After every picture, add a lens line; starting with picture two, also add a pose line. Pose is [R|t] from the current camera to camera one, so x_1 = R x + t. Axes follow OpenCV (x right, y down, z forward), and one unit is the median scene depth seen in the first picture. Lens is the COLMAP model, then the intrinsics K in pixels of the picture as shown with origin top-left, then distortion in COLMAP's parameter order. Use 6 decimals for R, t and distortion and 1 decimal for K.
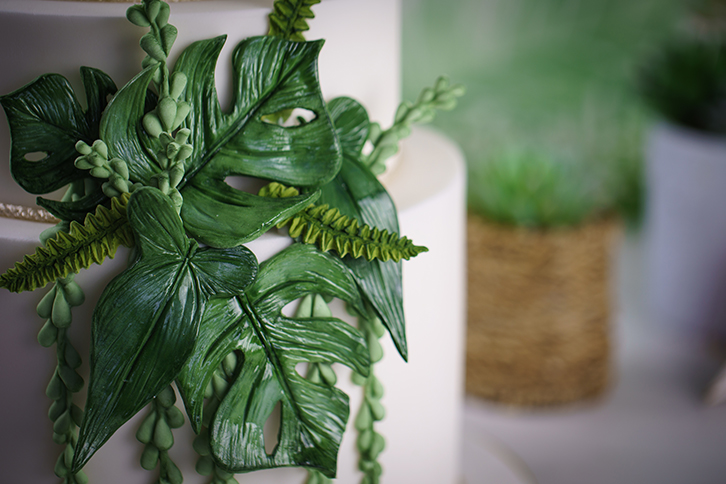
lens RADIAL K [[2256.5, 0, 363.0], [0, 2256.5, 242.0], [0, 0, 1]] dist [0.011362, 1.123824]
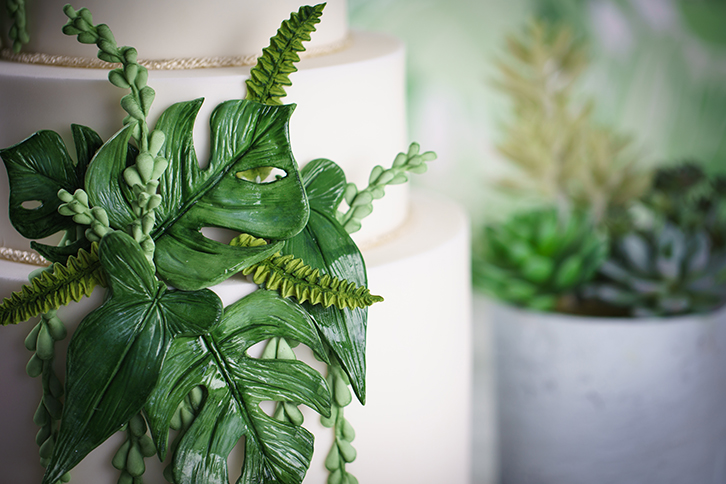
lens RADIAL K [[2256.5, 0, 363.0], [0, 2256.5, 242.0], [0, 0, 1]] dist [0.011362, 1.123824]
pose [[0.984604, 0.021670, -0.173451, 0.207128], [-0.033159, 0.997423, -0.063621, 0.045293], [0.171625, 0.068393, 0.982785, -0.060266]]
